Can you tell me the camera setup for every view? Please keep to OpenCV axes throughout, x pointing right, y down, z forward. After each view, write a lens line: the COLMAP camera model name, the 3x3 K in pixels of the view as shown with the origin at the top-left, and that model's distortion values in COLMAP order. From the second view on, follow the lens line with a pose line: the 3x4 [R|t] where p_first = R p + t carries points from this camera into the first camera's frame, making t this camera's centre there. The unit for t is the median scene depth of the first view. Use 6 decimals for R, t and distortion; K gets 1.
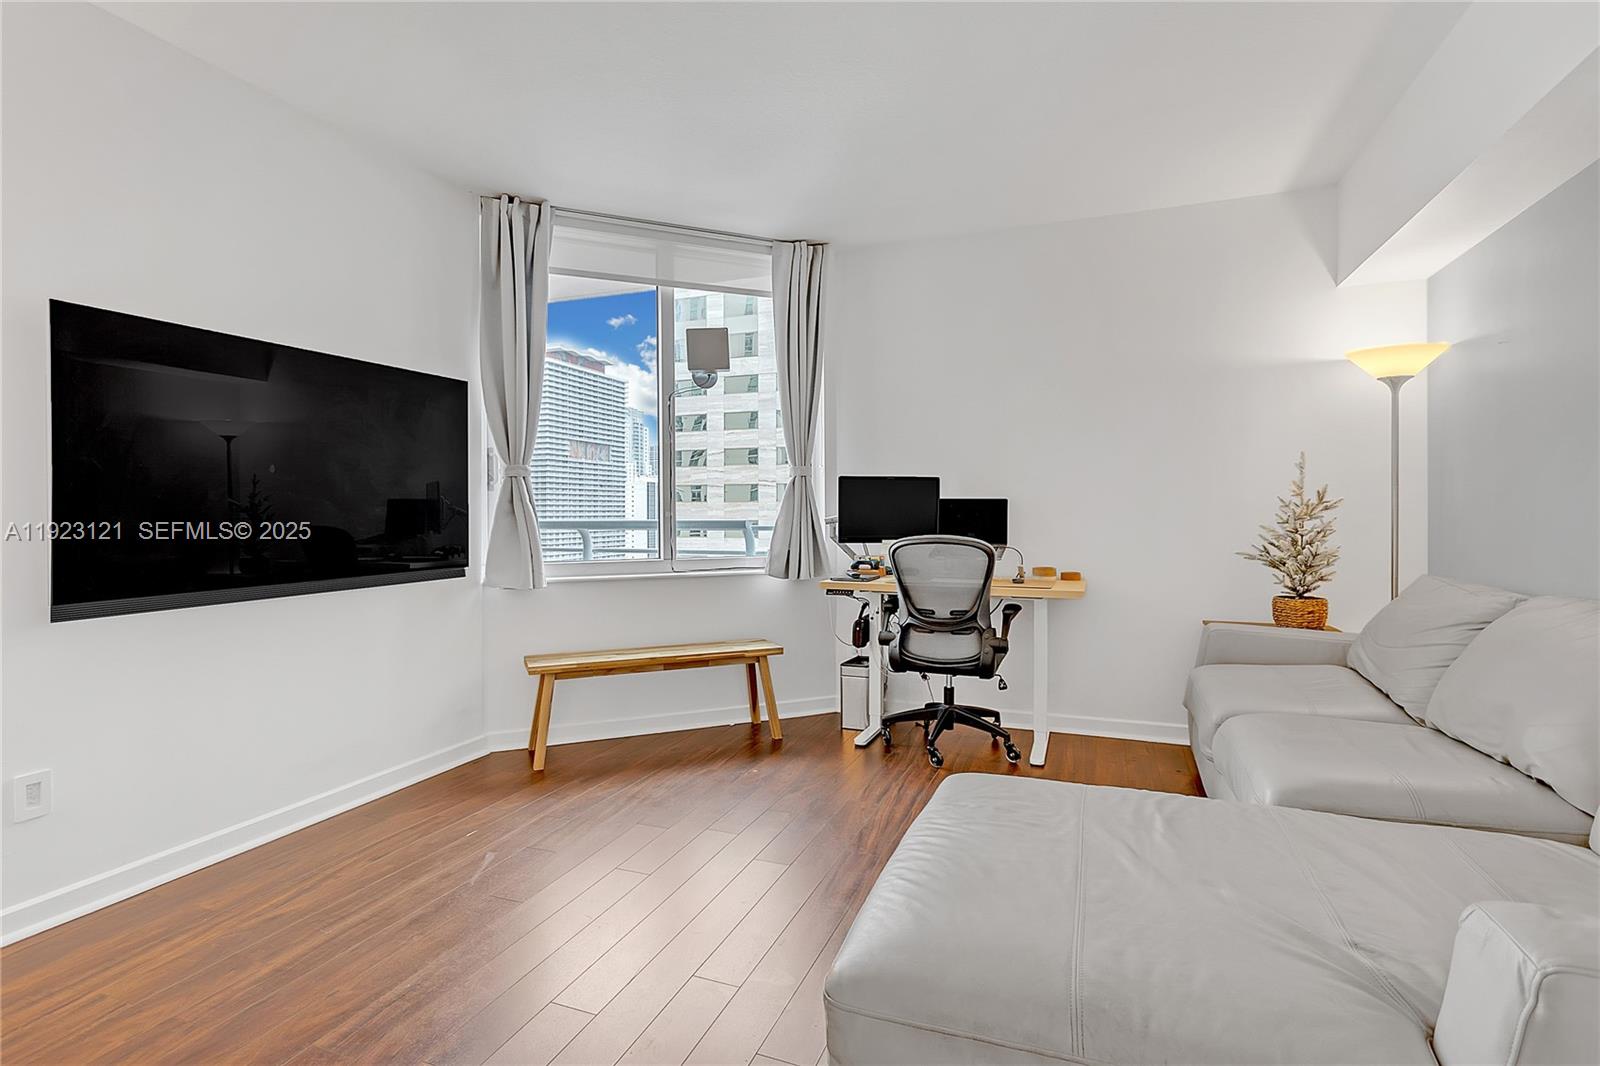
lens RADIAL K [[787.7, 0, 803.0], [0, 787.7, 515.8], [0, 0, 1]] dist [0.000238, 0.000333]
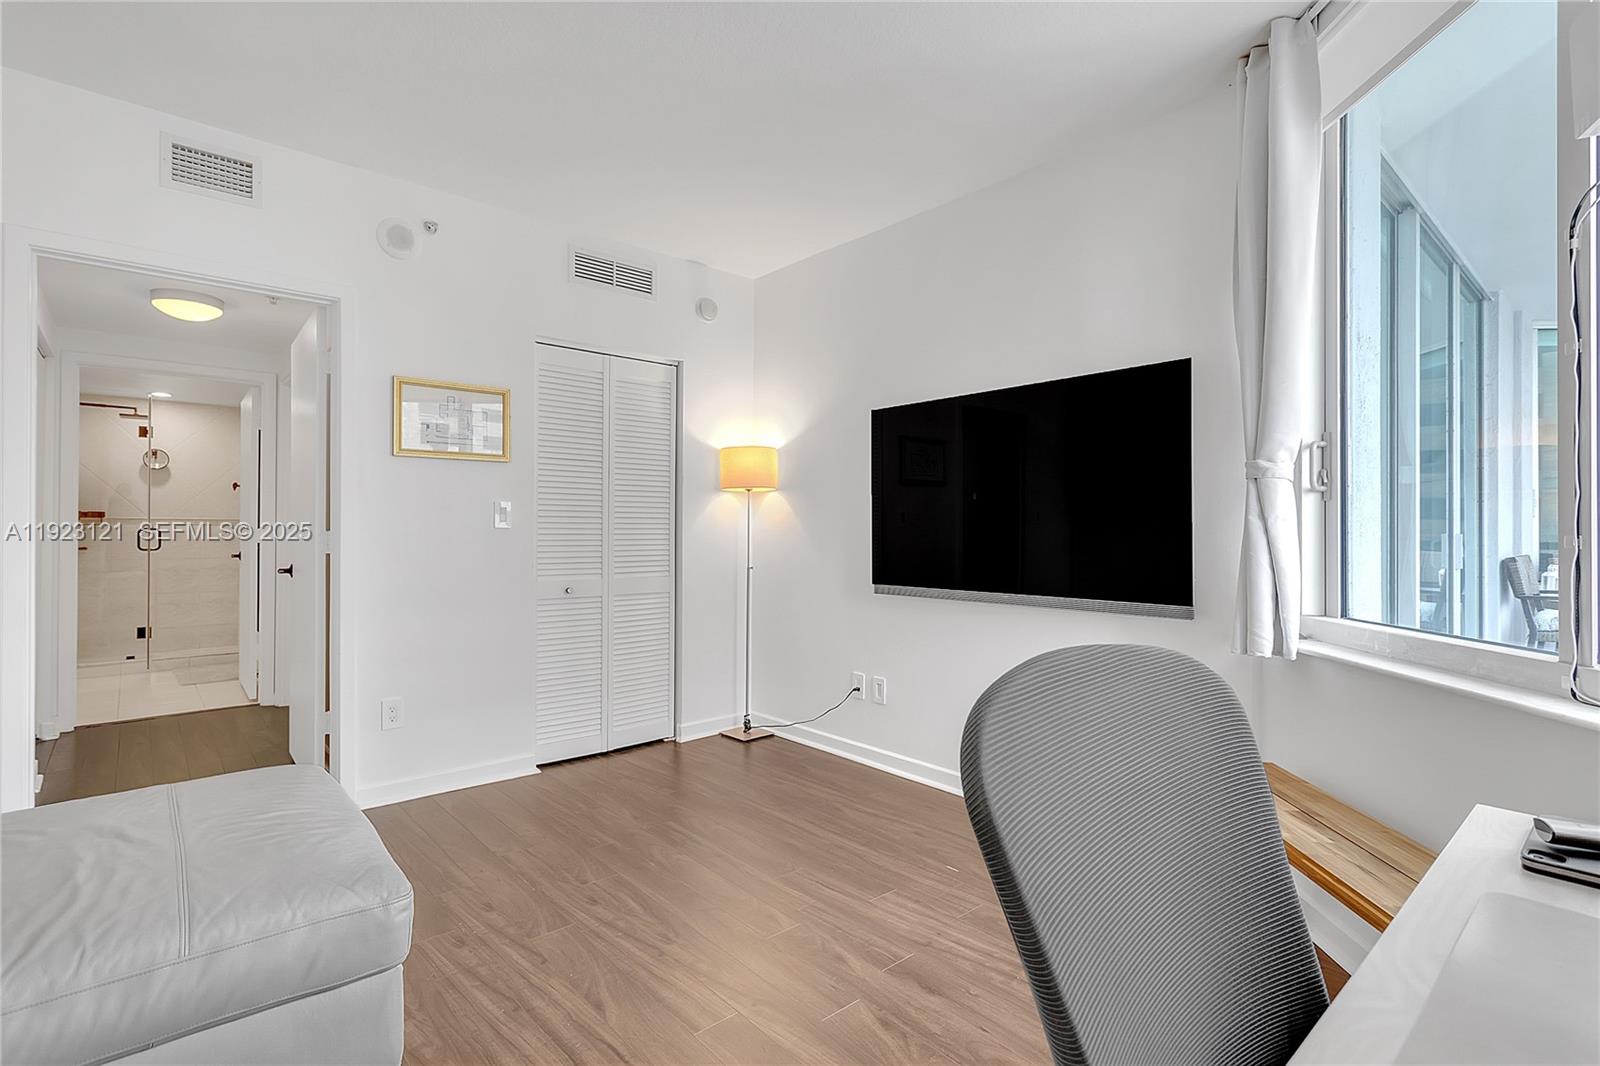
lens RADIAL K [[780.1, 0, 784.5], [0, 780.1, 525.7], [0, 0, 1]] dist [0.002462, 0.001142]
pose [[-0.501862, -0.002149, -0.864945, 0.388866], [-0.005234, 0.999986, 0.000553, -0.009352], [0.864932, 0.004805, -0.501866, 1.012872]]
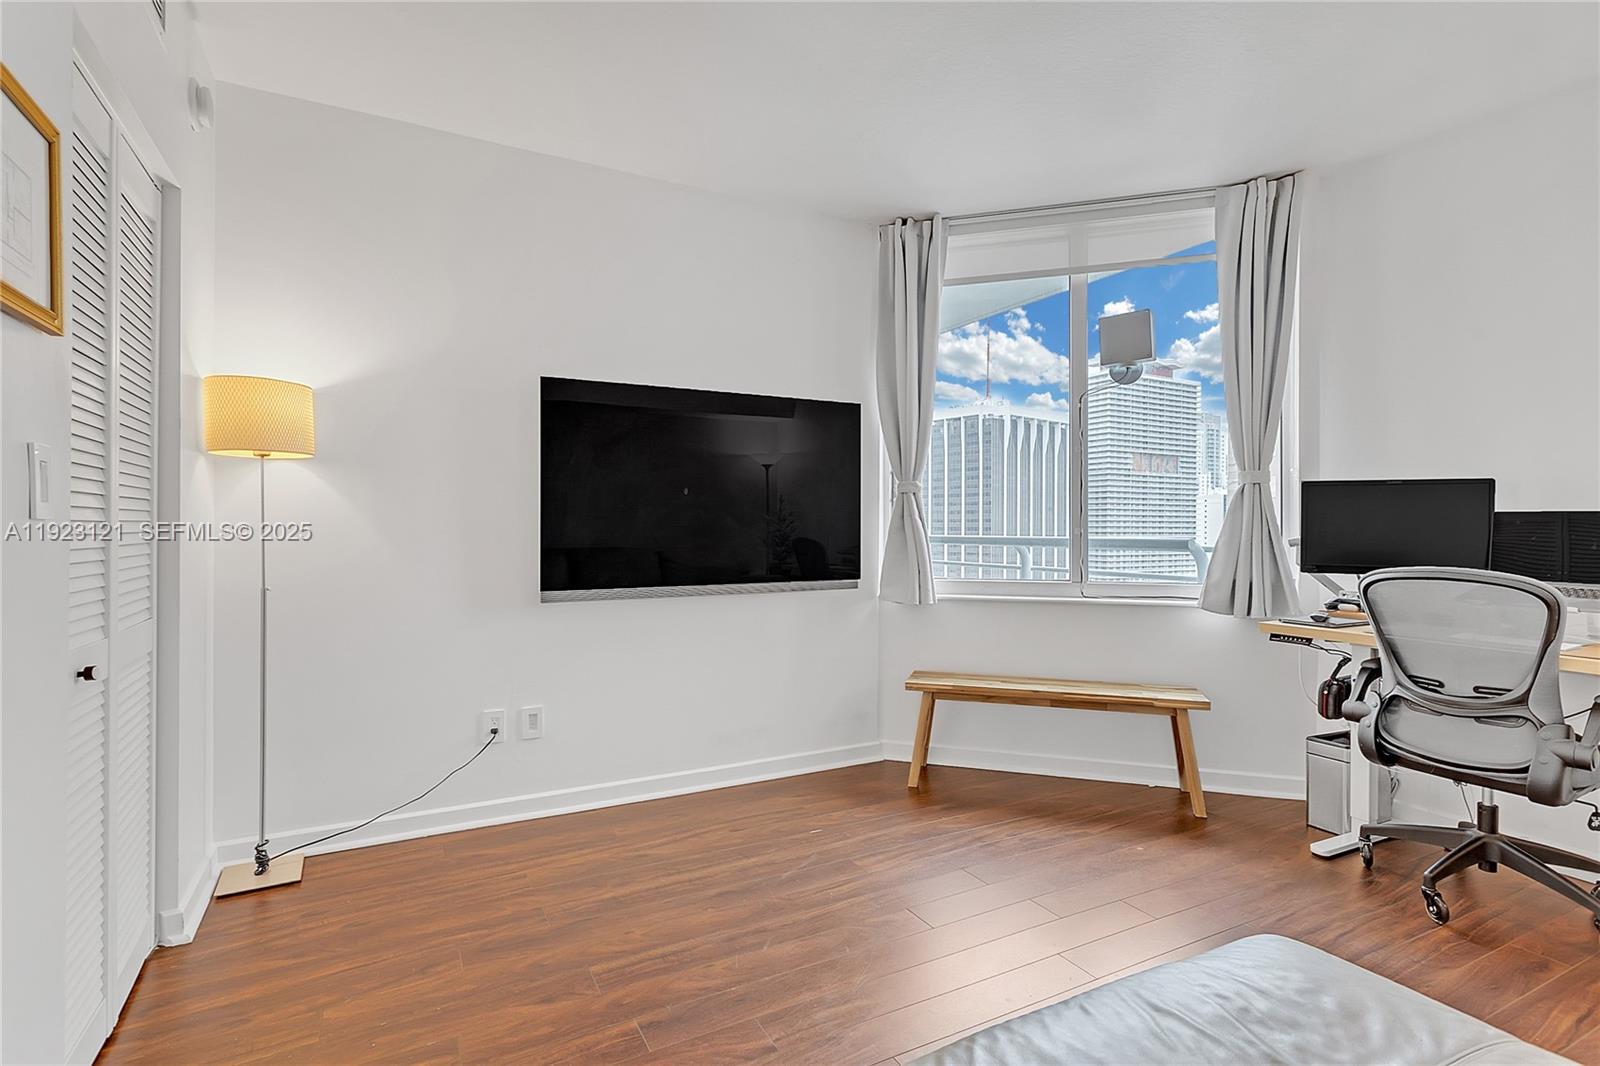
lens RADIAL K [[780.1, 0, 784.5], [0, 780.1, 525.7], [0, 0, 1]] dist [0.002462, 0.001142]
pose [[0.745566, 0.004909, -0.666413, 0.187616], [-0.009734, 0.999946, -0.003524, -0.002144], [0.666360, 0.009114, 0.745574, 0.143629]]
